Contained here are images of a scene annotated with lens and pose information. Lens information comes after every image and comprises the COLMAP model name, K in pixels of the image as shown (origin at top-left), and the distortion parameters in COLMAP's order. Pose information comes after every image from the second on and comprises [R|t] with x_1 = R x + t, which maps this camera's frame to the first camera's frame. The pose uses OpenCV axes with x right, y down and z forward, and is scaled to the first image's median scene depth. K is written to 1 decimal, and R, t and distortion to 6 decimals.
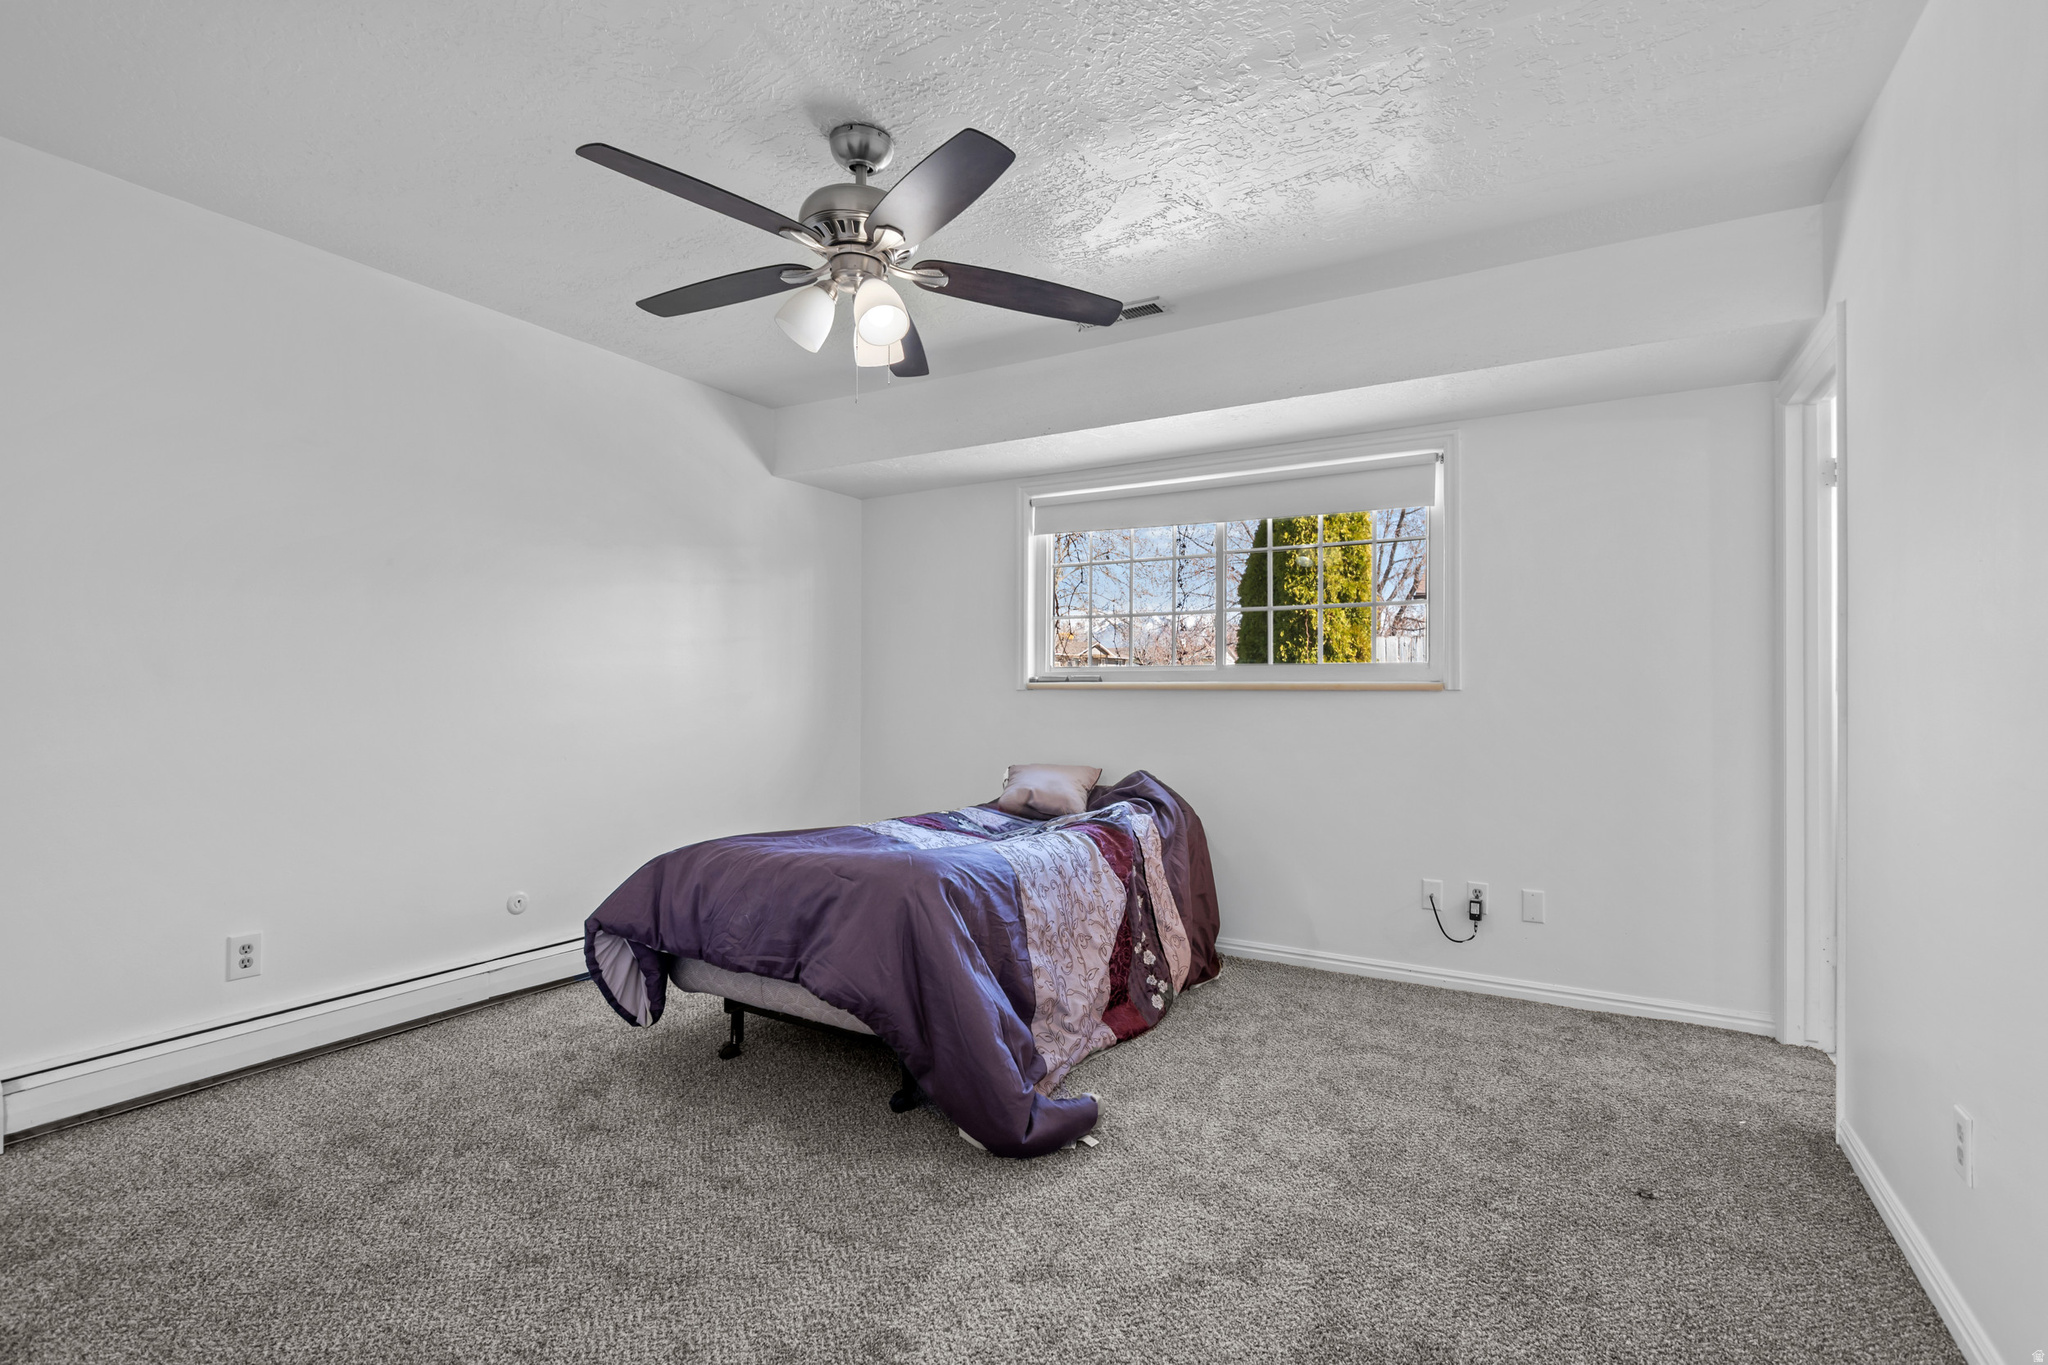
lens RADIAL K [[955.3, 0, 1024.0], [0, 955.3, 682.5], [0, 0, 1]] dist [-0.000217, -0.000018]
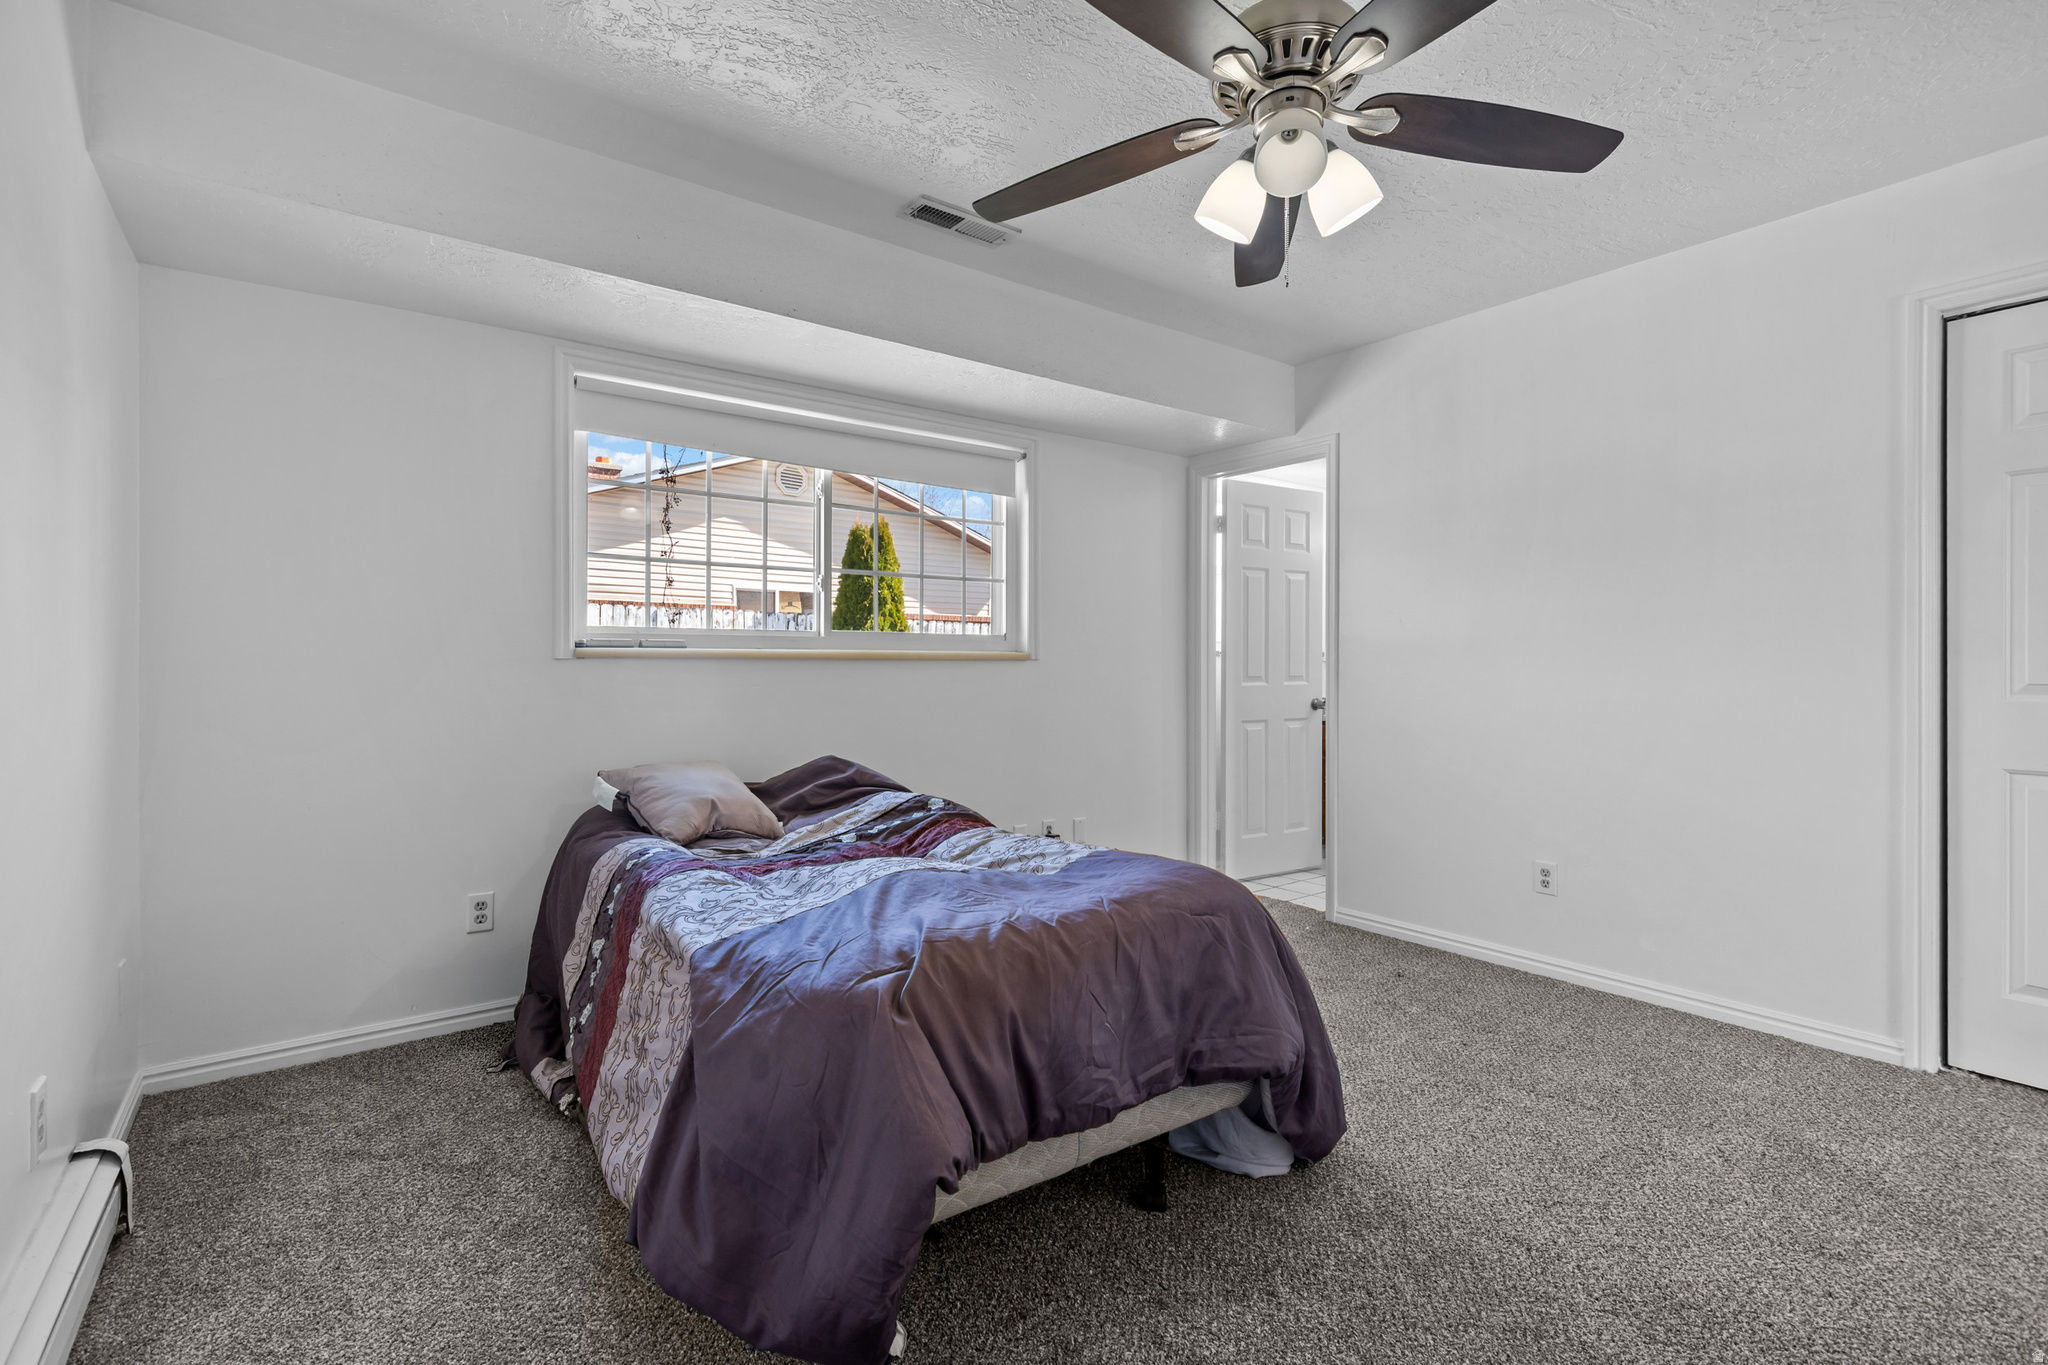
lens RADIAL K [[934.1, 0, 1024.0], [0, 934.1, 682.5], [0, 0, 1]] dist [0.030566, 0.000035]
pose [[0.393955, -0.024736, 0.918797, -0.593289], [-0.011892, 0.999417, 0.032006, -0.000628], [-0.919053, -0.023535, 0.393431, 0.550476]]
